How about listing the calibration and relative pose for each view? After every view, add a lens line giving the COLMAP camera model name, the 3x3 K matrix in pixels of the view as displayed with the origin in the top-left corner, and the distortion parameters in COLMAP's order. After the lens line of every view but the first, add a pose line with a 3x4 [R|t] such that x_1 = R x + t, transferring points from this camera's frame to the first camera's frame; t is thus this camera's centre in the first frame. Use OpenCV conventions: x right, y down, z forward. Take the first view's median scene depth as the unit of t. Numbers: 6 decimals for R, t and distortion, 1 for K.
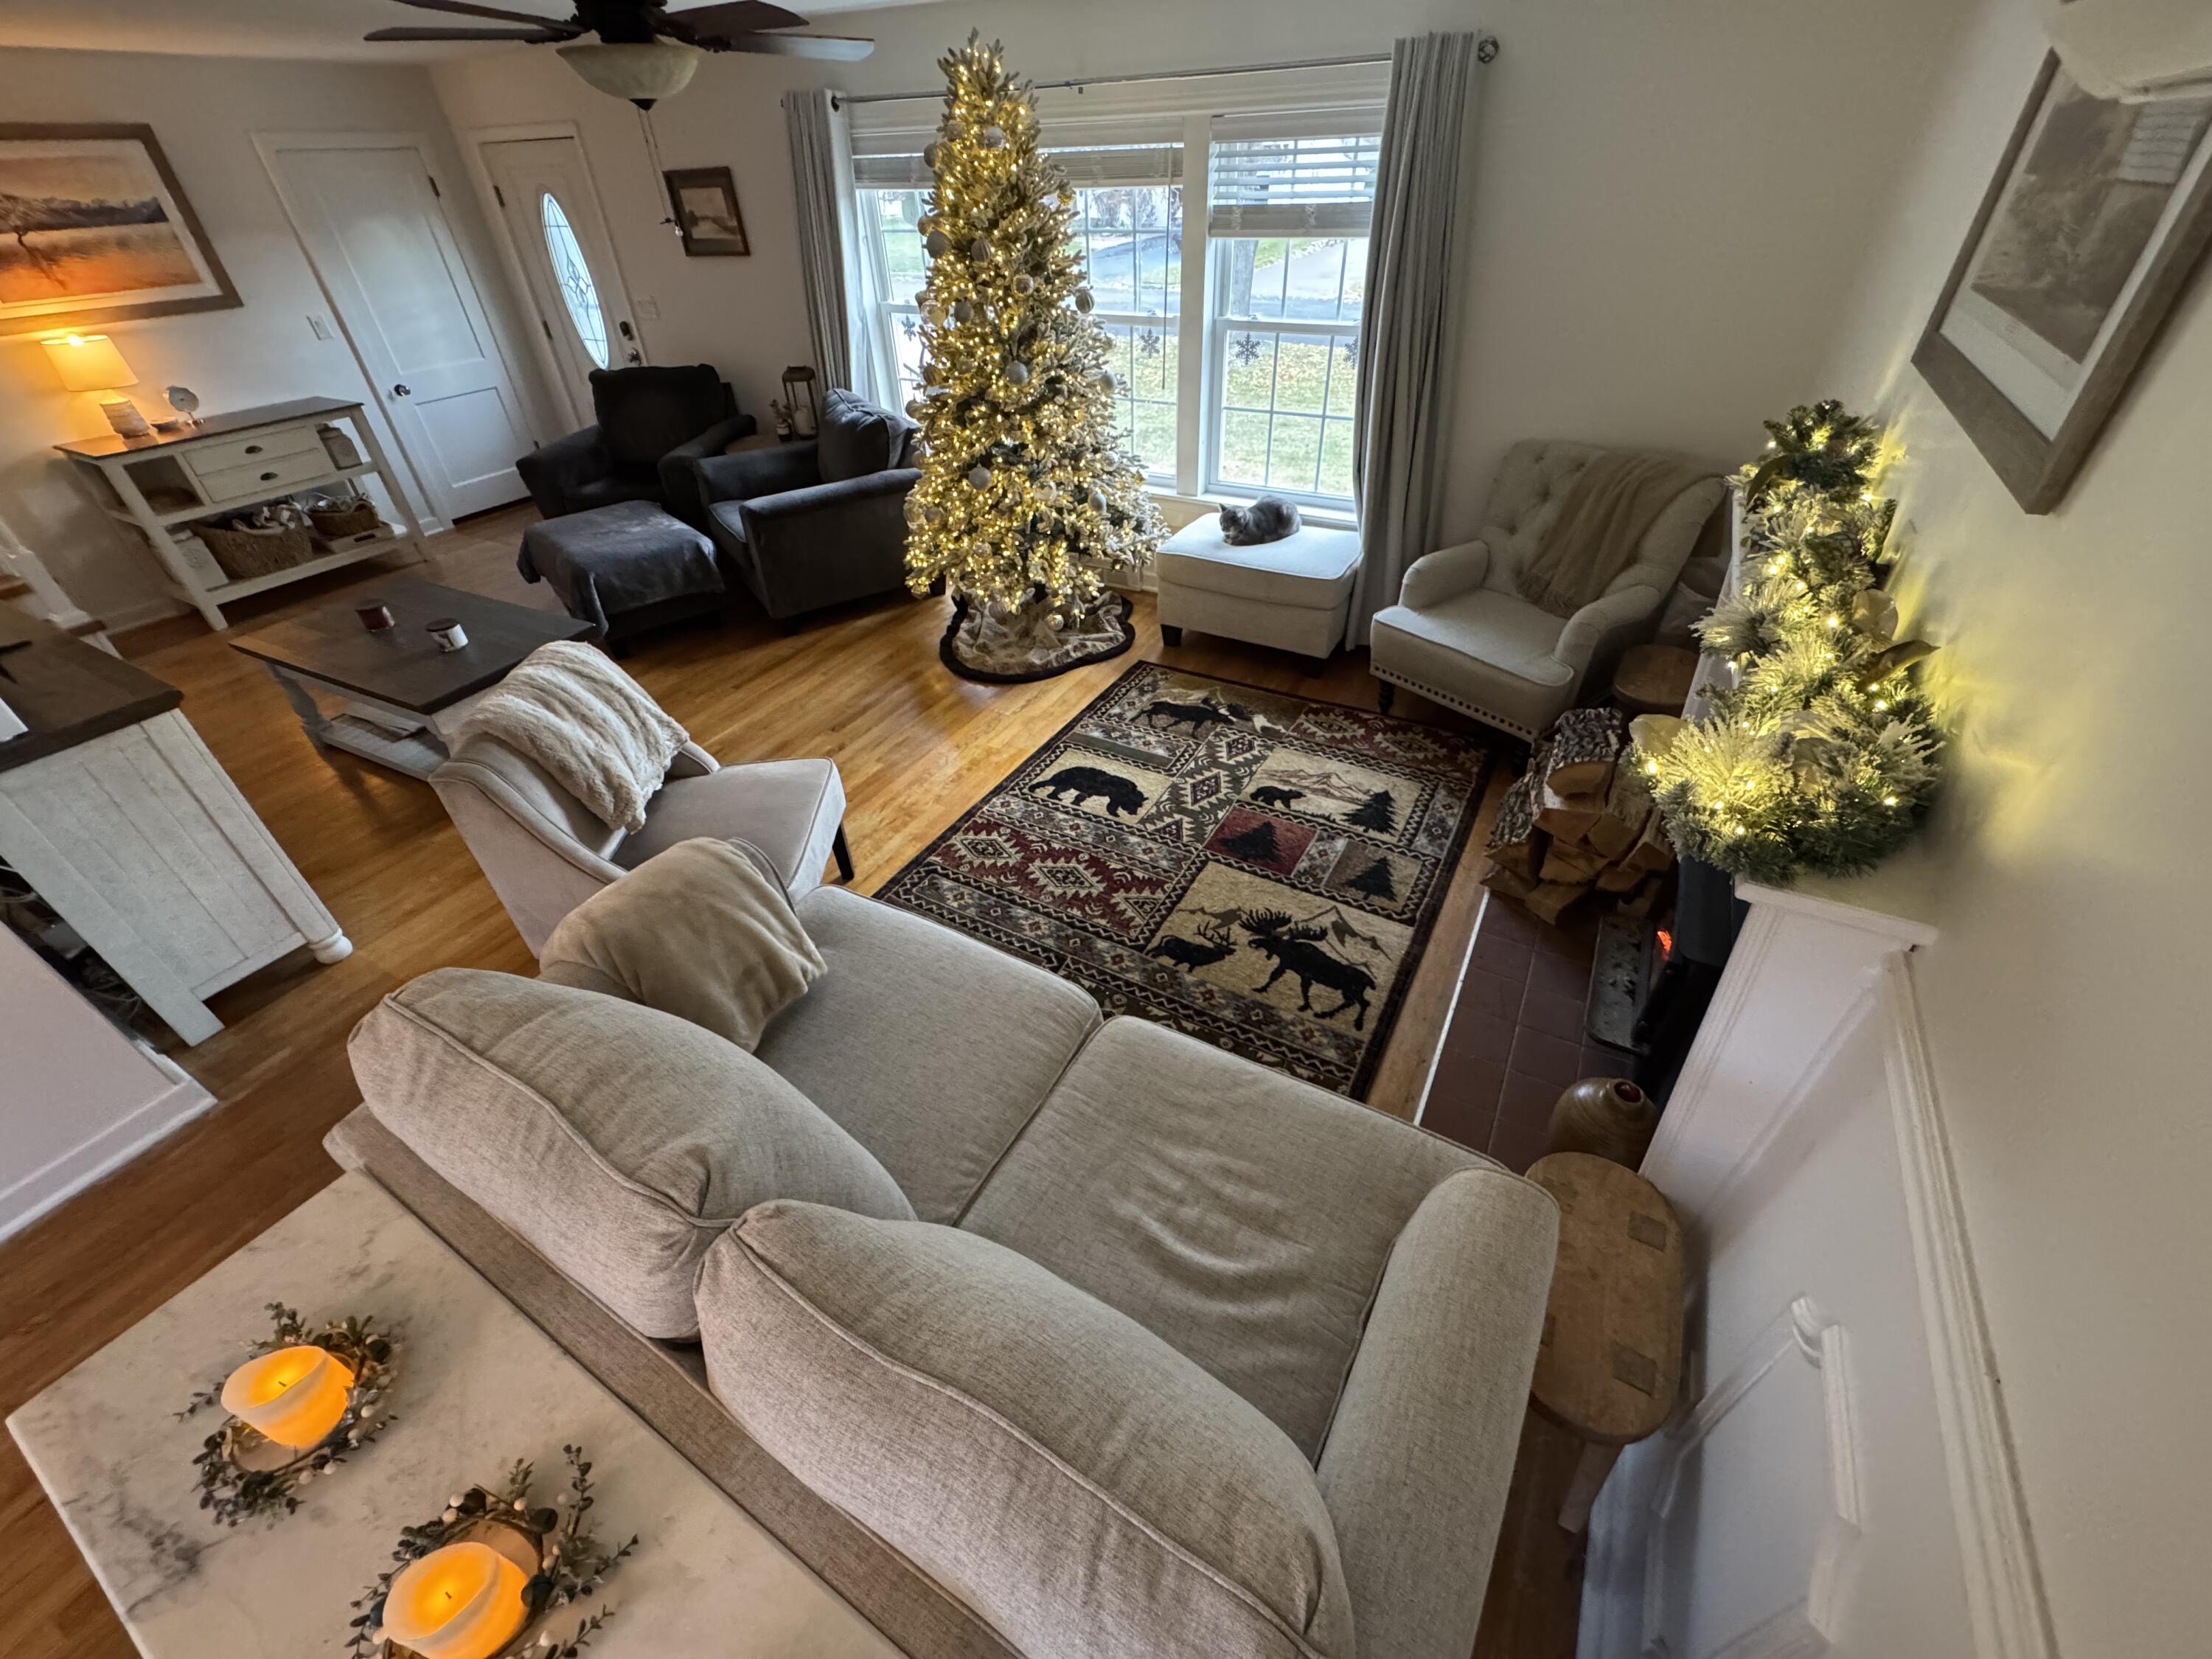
lens RADIAL K [[892.8, 0, 1107.2], [0, 892.8, 822.6], [0, 0, 1]] dist [0.001255, 0.000018]
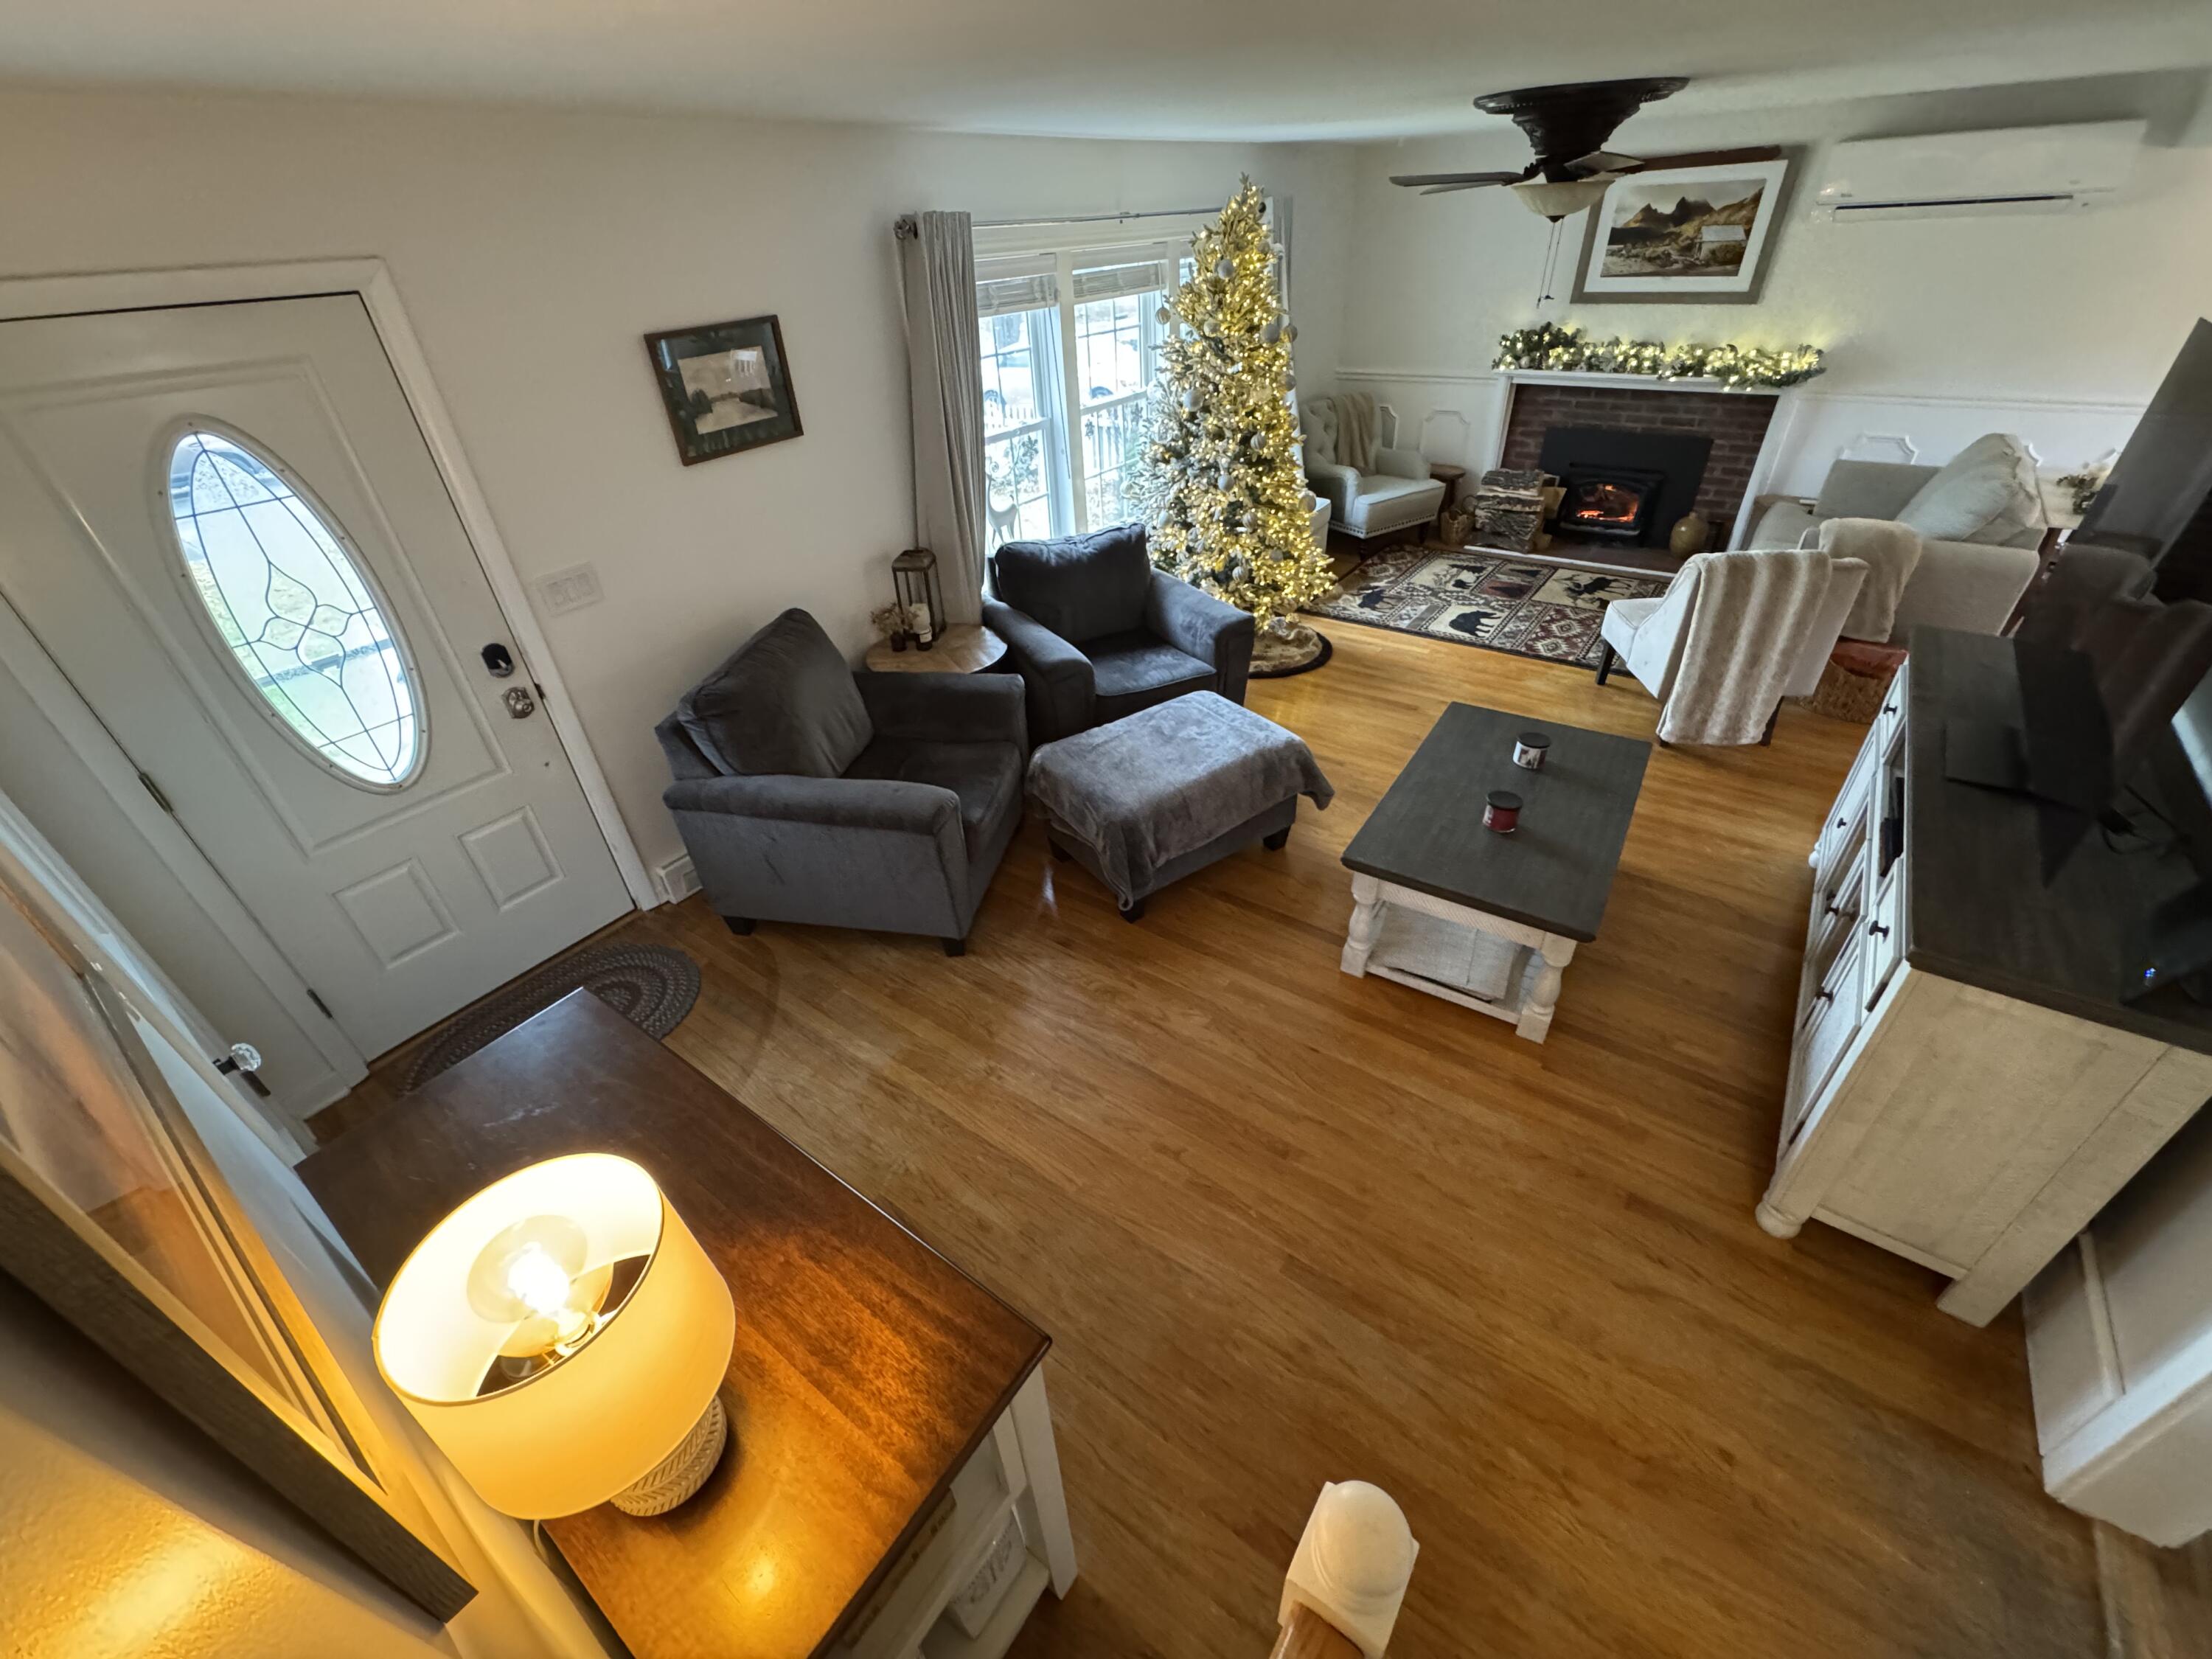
lens RADIAL K [[892.8, 0, 1106.5], [0, 892.8, 830.6], [0, 0, 1]] dist [0.001255, 0.000018]
pose [[0.118578, -0.545422, 0.829731, -1.591112], [0.630311, 0.687023, 0.361535, -0.758119], [-0.767234, 0.480118, 0.425251, 0.973483]]
